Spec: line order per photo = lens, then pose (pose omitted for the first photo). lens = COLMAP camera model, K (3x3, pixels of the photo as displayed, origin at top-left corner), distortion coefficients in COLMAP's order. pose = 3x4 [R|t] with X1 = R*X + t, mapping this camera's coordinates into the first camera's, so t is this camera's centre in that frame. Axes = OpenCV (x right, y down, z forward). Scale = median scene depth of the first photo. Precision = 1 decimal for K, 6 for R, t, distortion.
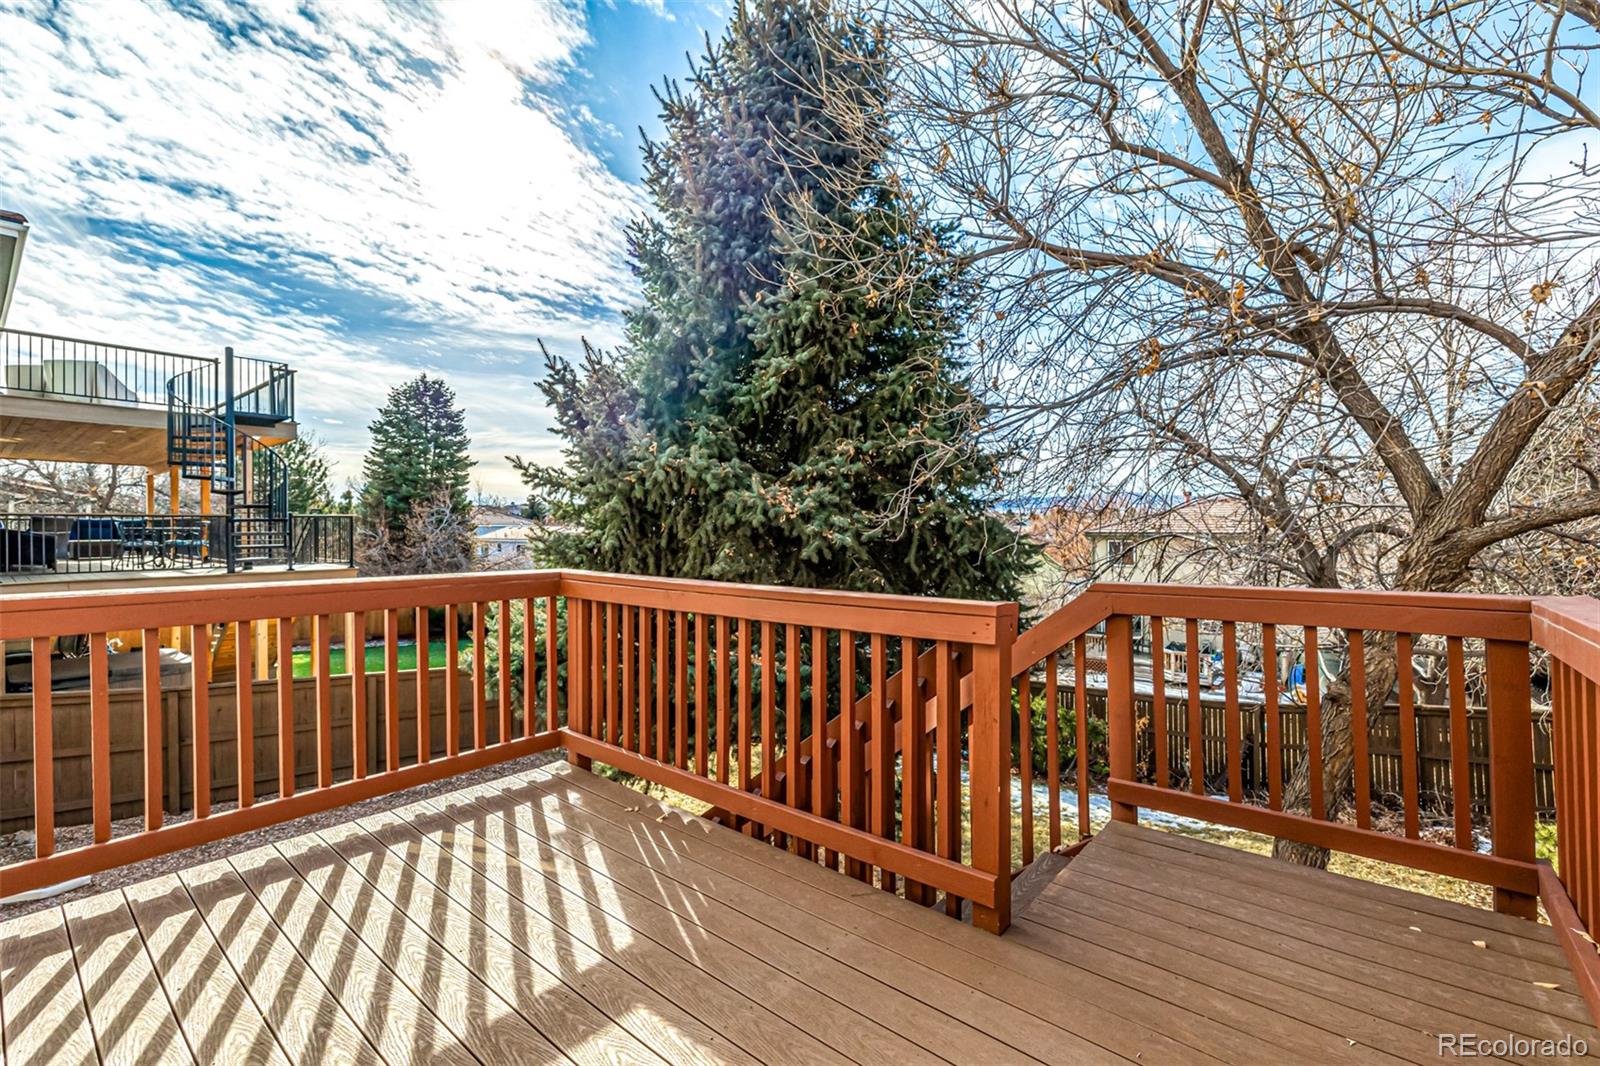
lens RADIAL K [[676.6, 0, 807.4], [0, 676.6, 528.8], [0, 0, 1]] dist [0.002242, -0.001298]
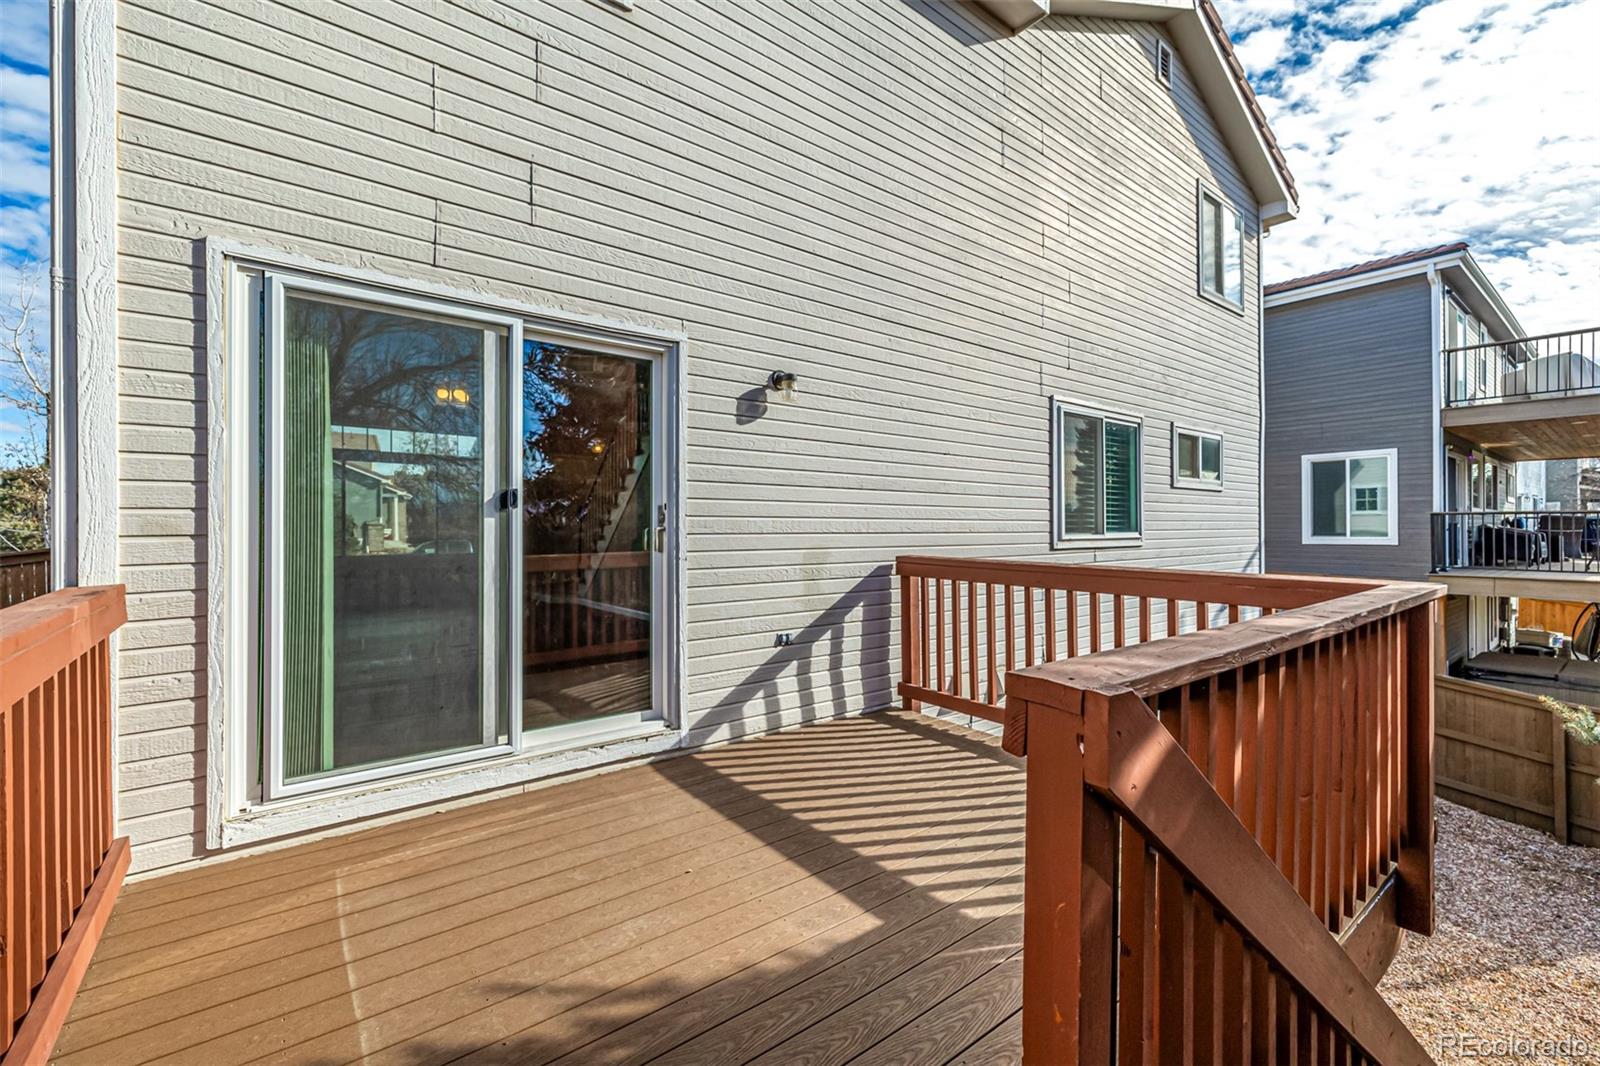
lens RADIAL K [[676.6, 0, 807.7], [0, 676.6, 529.4], [0, 0, 1]] dist [0.002242, -0.001298]
pose [[-0.218832, 0.006359, -0.975742, 0.128234], [-0.002075, 0.999973, 0.006982, 0.000217], [0.975760, 0.003552, -0.218813, 0.153729]]
